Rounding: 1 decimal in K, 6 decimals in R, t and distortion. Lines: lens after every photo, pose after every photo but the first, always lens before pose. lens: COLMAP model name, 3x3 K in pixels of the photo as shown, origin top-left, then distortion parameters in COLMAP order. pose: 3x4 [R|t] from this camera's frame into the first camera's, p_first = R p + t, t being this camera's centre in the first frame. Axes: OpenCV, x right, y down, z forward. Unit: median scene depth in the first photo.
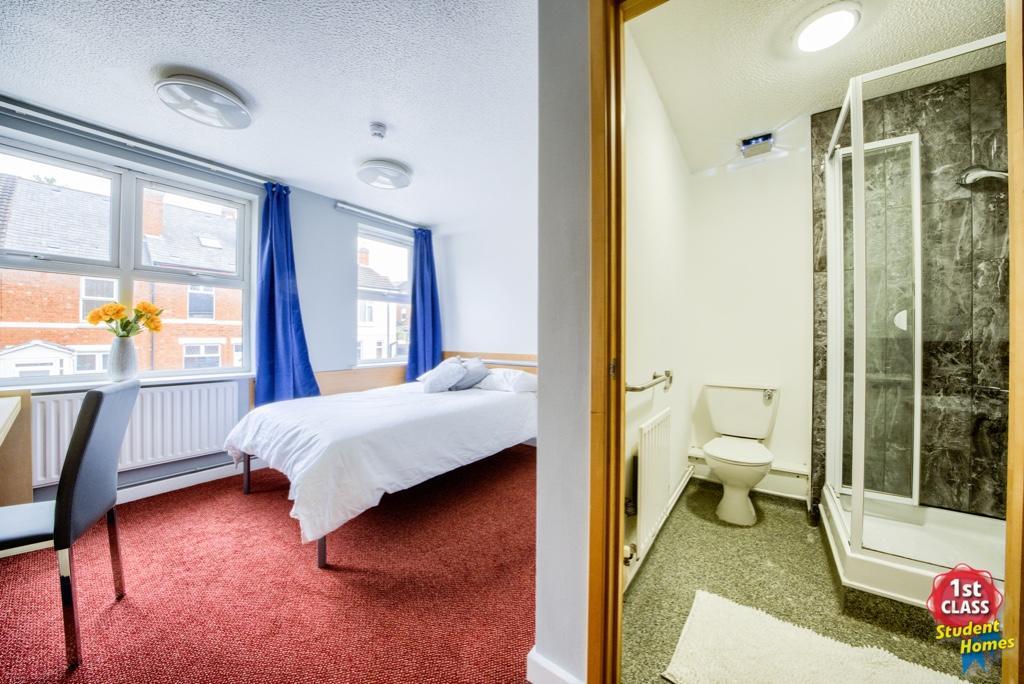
lens RADIAL K [[347.8, 0, 519.2], [0, 347.8, 336.9], [0, 0, 1]] dist [-0.041934, 0.004649]
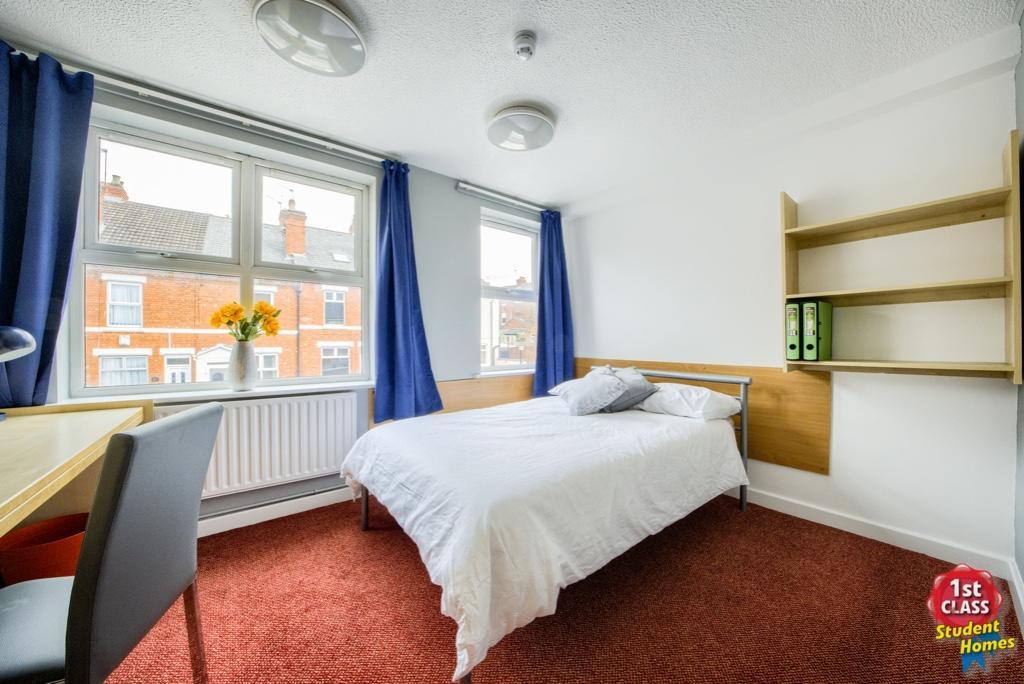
lens RADIAL K [[356.4, 0, 525.9], [0, 356.4, 342.7], [0, 0, 1]] dist [-0.032677, -0.000032]
pose [[0.965736, -0.000570, -0.259526, -0.166897], [0.002551, 0.999970, 0.007294, -0.000247], [0.259514, -0.007706, 0.965709, 0.224504]]
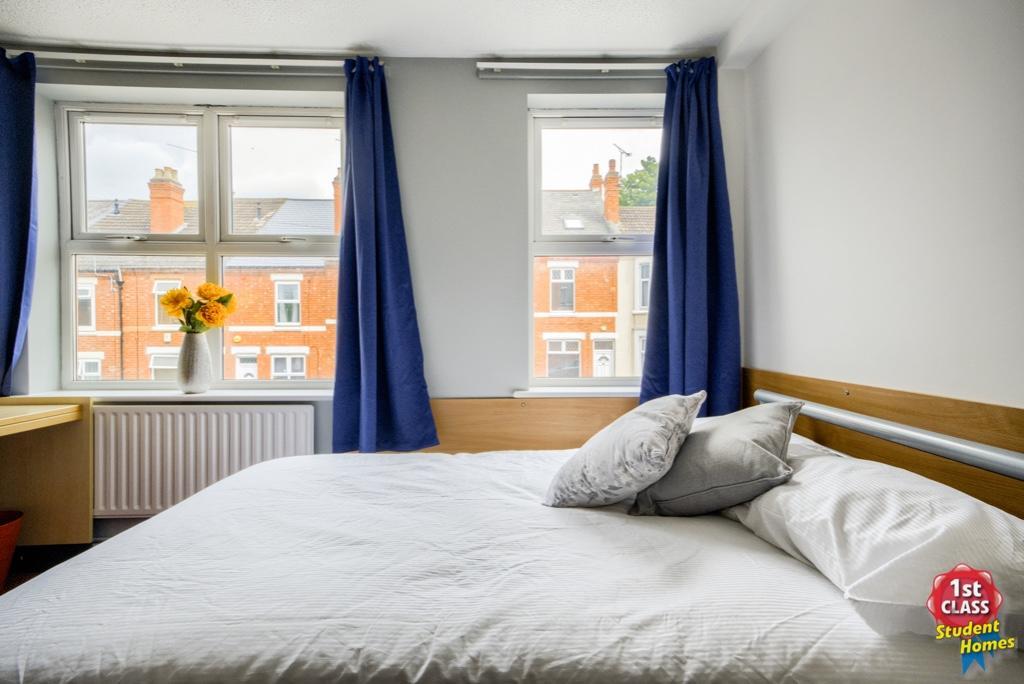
lens RADIAL K [[506.2, 0, 484.8], [0, 506.2, 336.6], [0, 0, 1]] dist [0.021614, 0.000113]
pose [[0.595102, 0.004391, -0.803638, 0.084913], [0.005160, 0.999944, 0.009285, 0.000239], [0.803634, -0.009672, 0.595046, 0.658873]]
